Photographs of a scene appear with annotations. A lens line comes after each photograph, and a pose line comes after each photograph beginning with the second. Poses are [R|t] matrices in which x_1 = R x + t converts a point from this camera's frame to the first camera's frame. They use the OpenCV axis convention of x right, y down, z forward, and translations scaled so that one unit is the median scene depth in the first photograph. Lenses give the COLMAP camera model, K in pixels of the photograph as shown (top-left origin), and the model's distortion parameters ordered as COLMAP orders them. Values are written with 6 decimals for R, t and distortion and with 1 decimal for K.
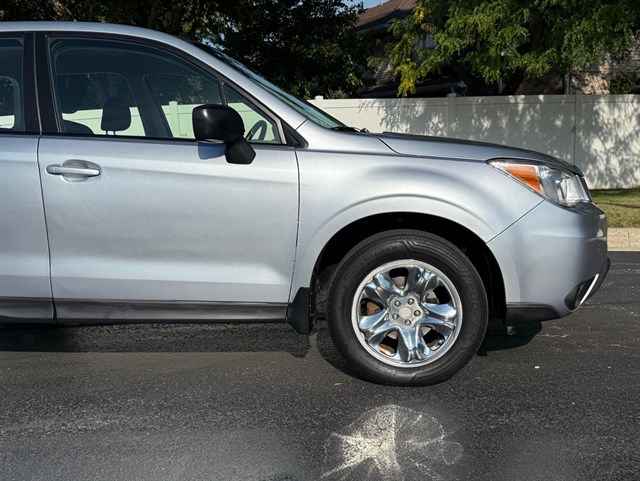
lens RADIAL K [[641.8, 0, 320.0], [0, 641.8, 240.5], [0, 0, 1]] dist [0.170897, -0.373835]
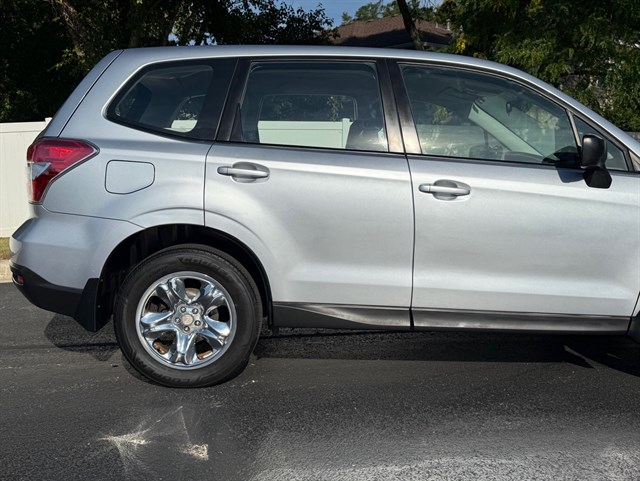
lens RADIAL K [[641.8, 0, 320.0], [0, 641.8, 240.5], [0, 0, 1]] dist [0.170897, -0.373835]
pose [[0.991850, 0.026827, 0.124554, -0.699770], [-0.023177, 0.999261, -0.030665, 0.014613], [-0.125285, 0.027529, 0.991739, -0.035704]]
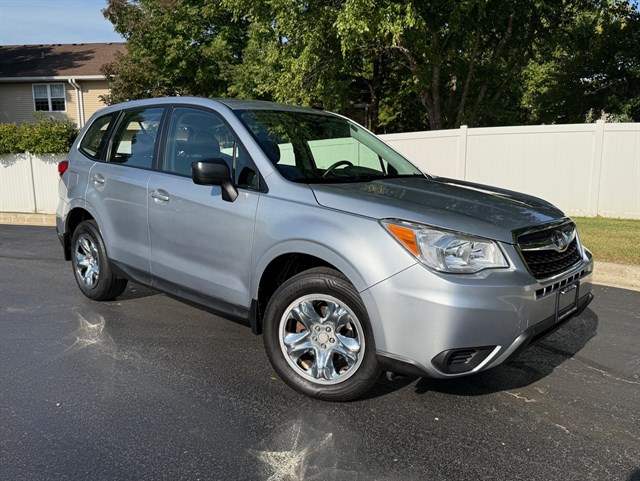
lens RADIAL K [[510.6, 0, 320.0], [0, 510.6, 240.5], [0, 0, 1]] dist [0.060215, -0.082131]
pose [[0.800093, 0.135655, -0.584336, 0.639434], [-0.119664, 0.990610, 0.066124, -0.123766], [0.587819, 0.017018, 0.808813, 0.226805]]
